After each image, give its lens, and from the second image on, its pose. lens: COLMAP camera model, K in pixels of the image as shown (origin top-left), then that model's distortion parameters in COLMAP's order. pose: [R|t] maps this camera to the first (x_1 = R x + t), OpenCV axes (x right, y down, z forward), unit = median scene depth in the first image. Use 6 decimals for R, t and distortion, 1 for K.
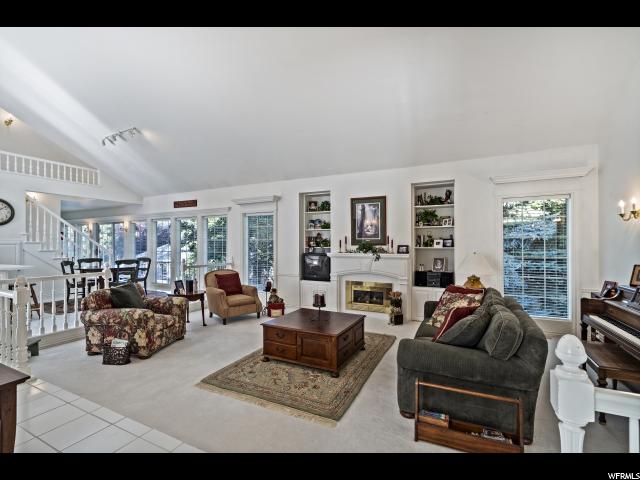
lens RADIAL K [[295.9, 0, 316.3], [0, 295.9, 240.0], [0, 0, 1]] dist [0.000268, 0.000203]
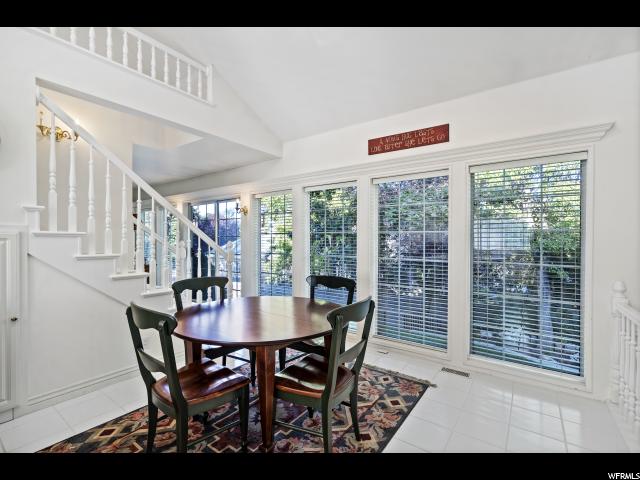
lens RADIAL K [[295.9, 0, 316.3], [0, 295.9, 240.0], [0, 0, 1]] dist [0.000268, 0.000203]
pose [[0.985836, 0.007593, -0.167543, -0.683517], [-0.004611, 0.999824, 0.018182, 0.008940], [0.167652, -0.017152, 0.985697, 0.804136]]
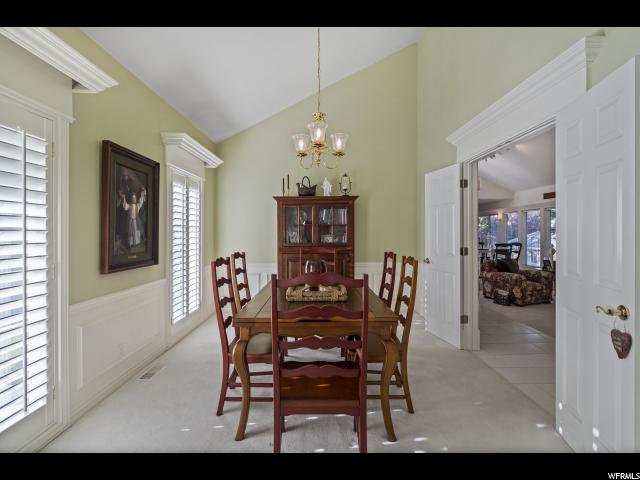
lens RADIAL K [[295.9, 0, 316.3], [0, 295.9, 240.0], [0, 0, 1]] dist [0.000268, 0.000203]
pose [[0.446456, 0.018654, -0.894611, 0.195539], [0.019053, 0.999358, 0.030347, -0.005899], [0.894603, -0.030594, 0.445814, -0.382483]]
